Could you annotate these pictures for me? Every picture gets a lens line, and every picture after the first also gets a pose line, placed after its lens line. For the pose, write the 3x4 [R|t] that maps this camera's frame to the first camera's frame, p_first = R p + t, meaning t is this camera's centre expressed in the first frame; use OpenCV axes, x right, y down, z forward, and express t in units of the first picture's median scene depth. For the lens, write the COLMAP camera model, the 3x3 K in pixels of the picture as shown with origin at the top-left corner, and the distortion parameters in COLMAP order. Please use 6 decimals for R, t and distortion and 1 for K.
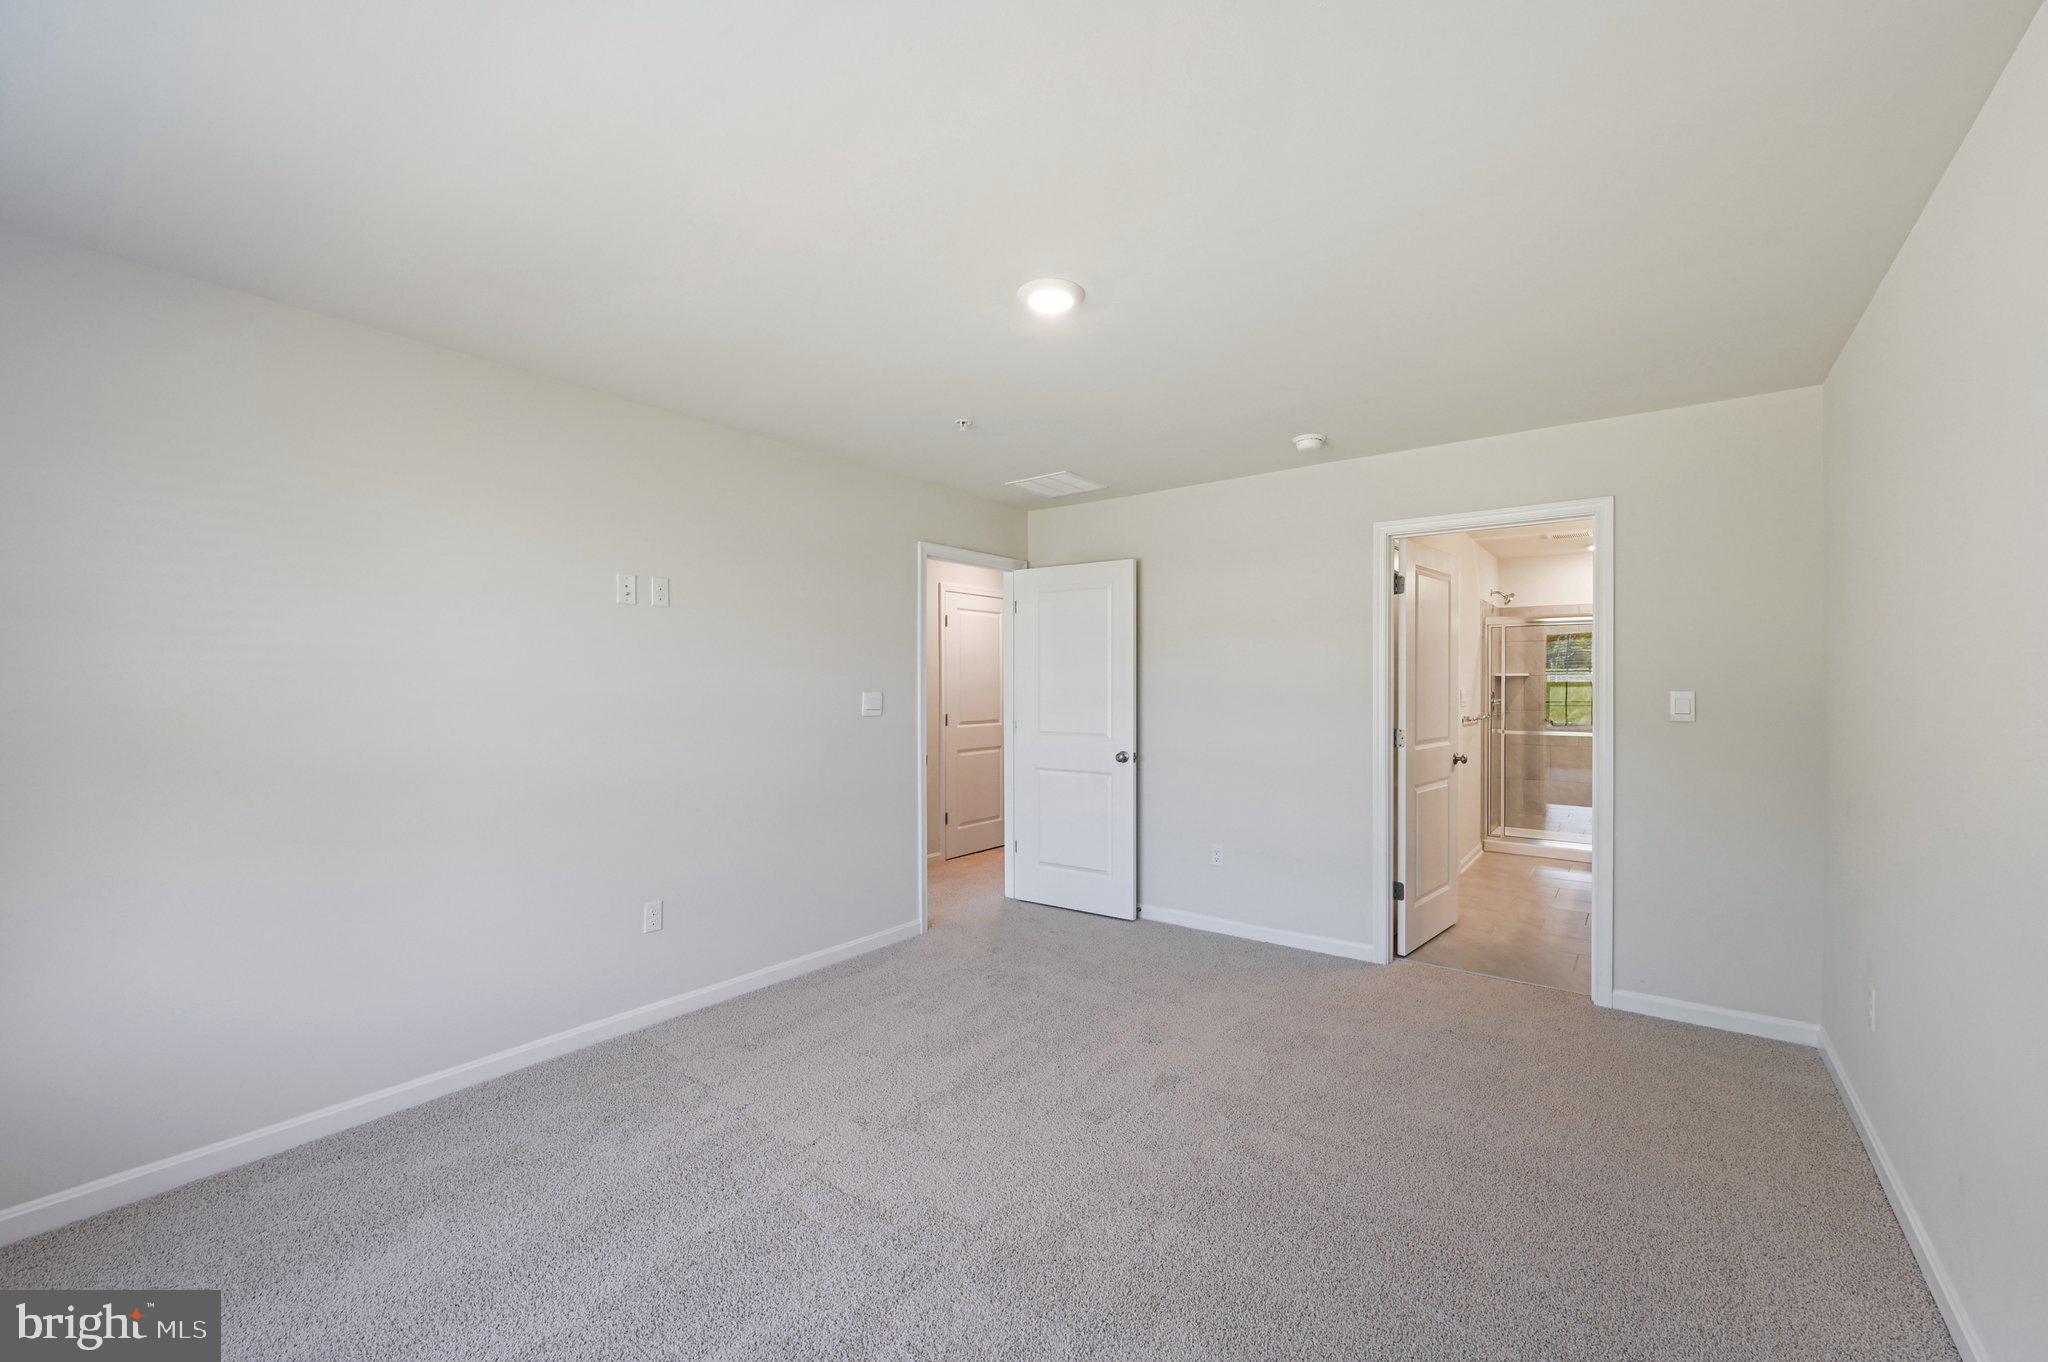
lens RADIAL K [[829.9, 0, 1029.6], [0, 829.9, 685.7], [0, 0, 1]] dist [-0.001732, -0.000091]
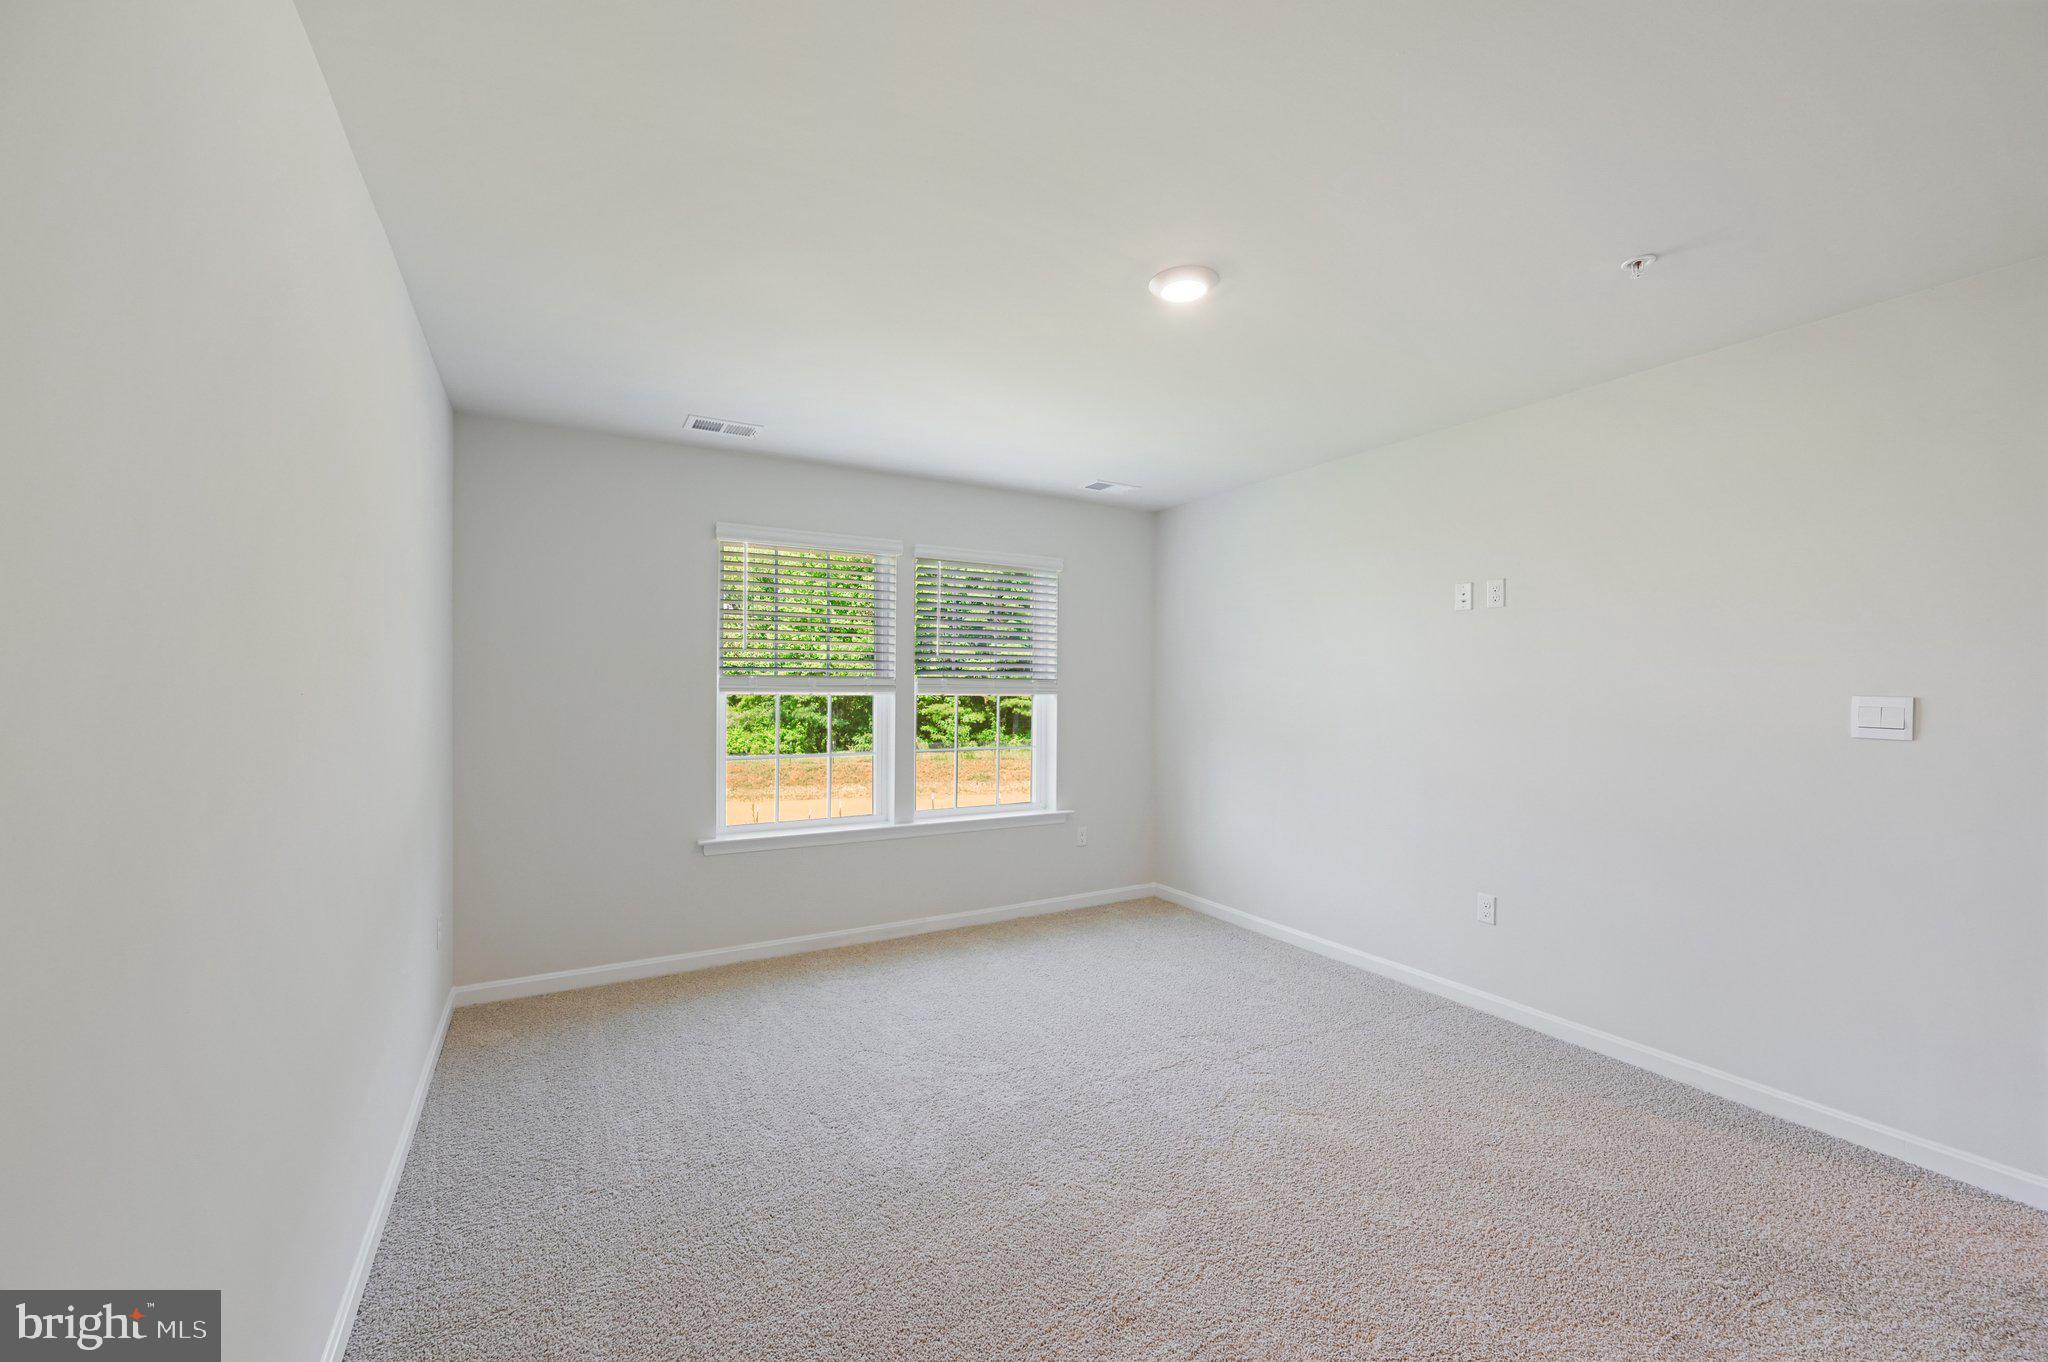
lens RADIAL K [[829.9, 0, 1029.6], [0, 829.9, 685.7], [0, 0, 1]] dist [-0.001732, -0.000091]
pose [[-0.403782, 0.004843, -0.914842, 0.697480], [0.009375, 0.999955, 0.001156, -0.006918], [0.914807, -0.008110, -0.403809, 0.867502]]
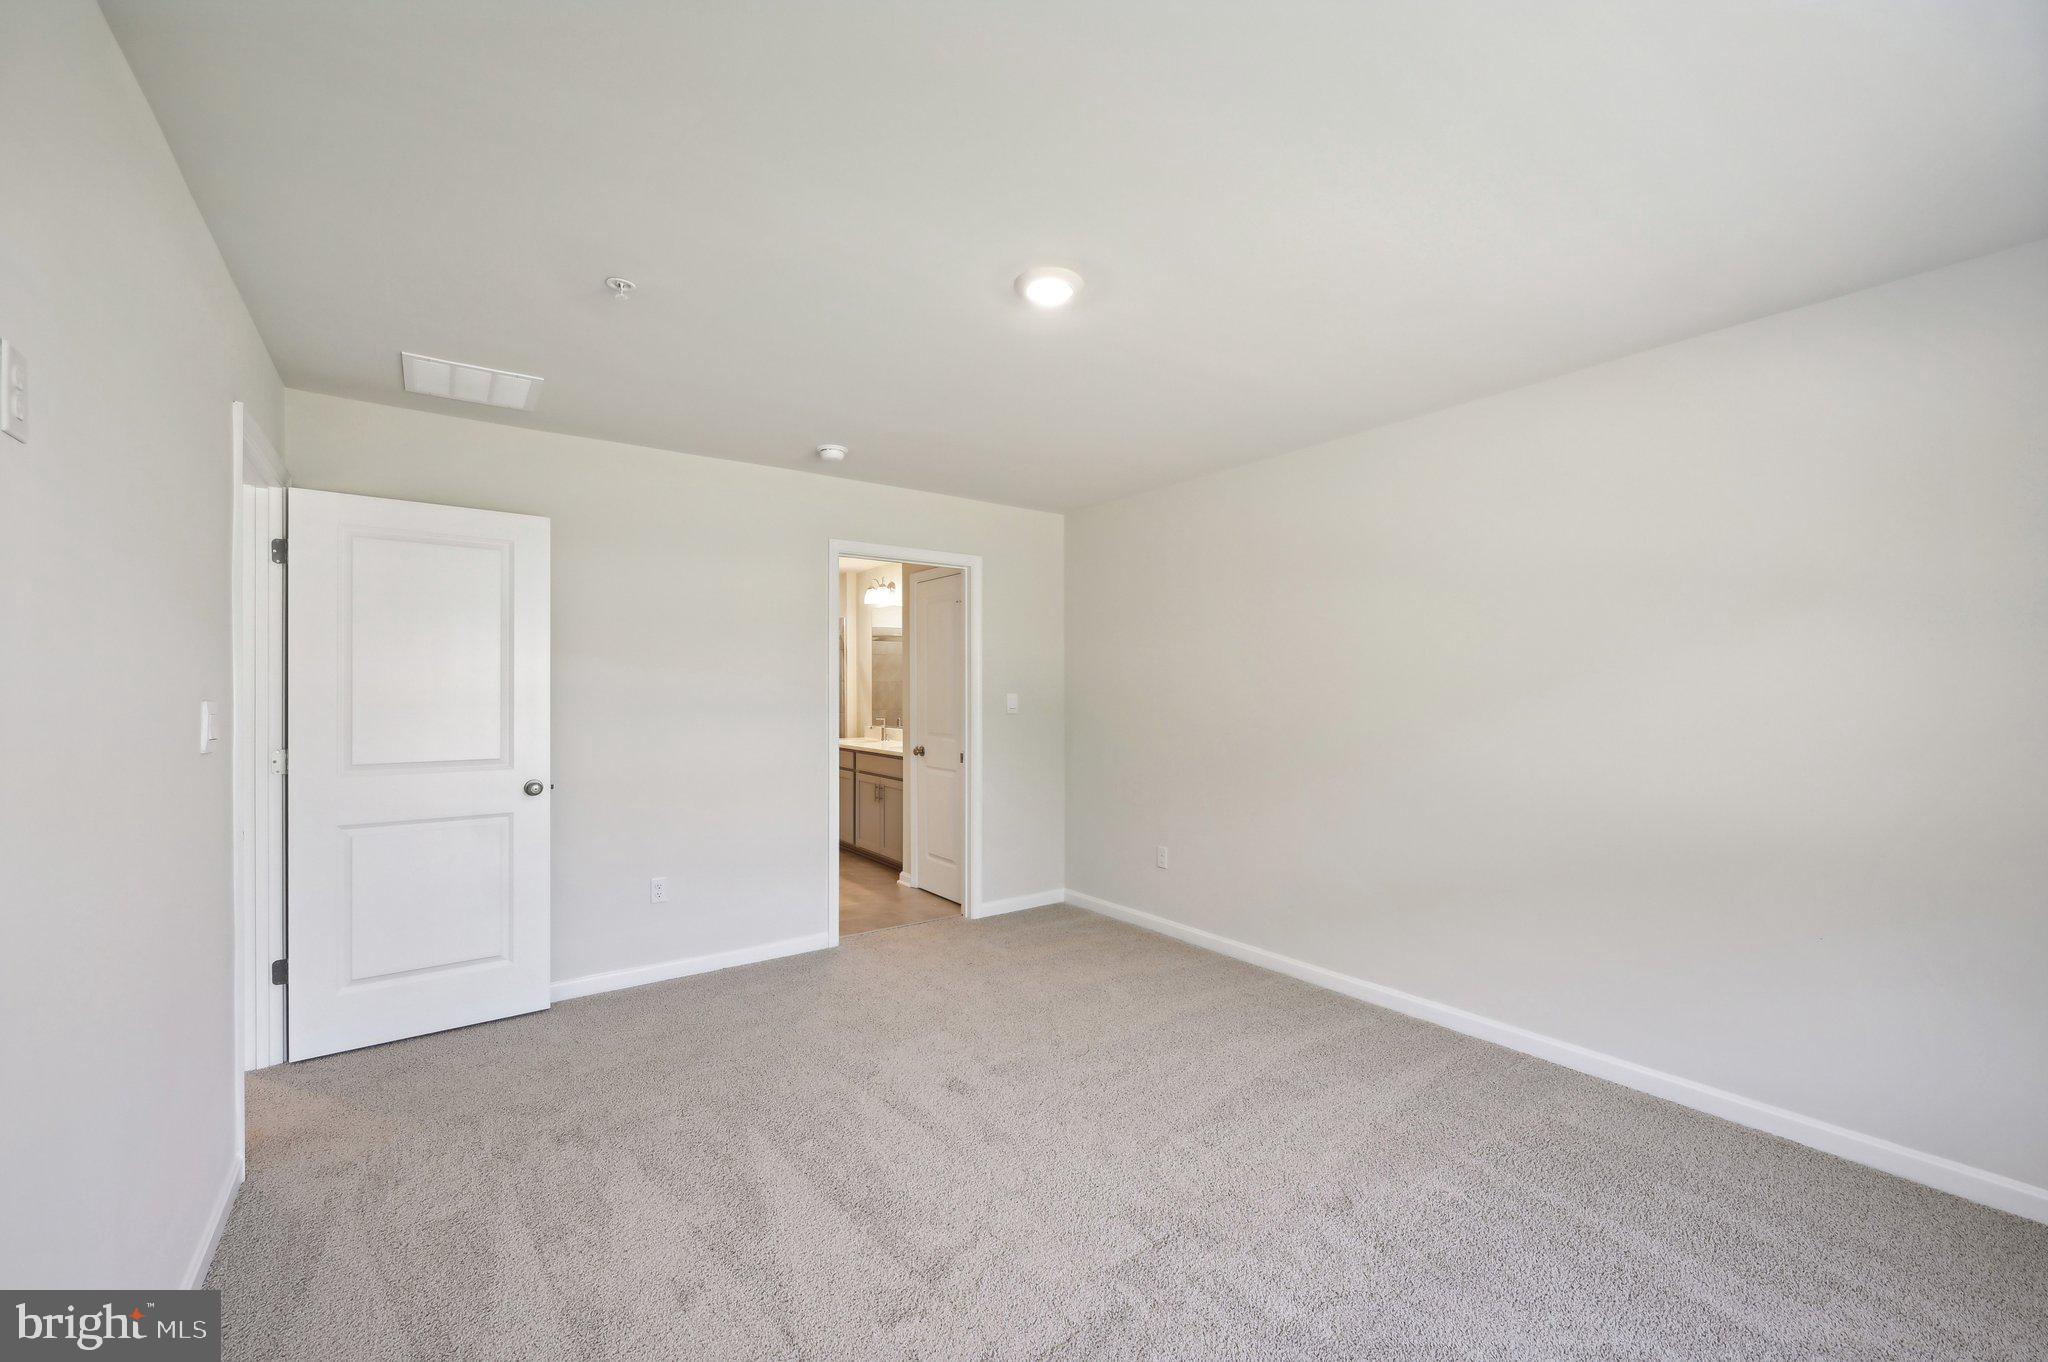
lens RADIAL K [[829.9, 0, 1029.6], [0, 829.9, 685.7], [0, 0, 1]] dist [-0.001732, -0.000091]
pose [[0.274232, 0.005407, 0.961648, -0.660566], [0.001290, 0.999981, -0.005990, 0.002205], [-0.961663, 0.002883, 0.274220, 0.549608]]
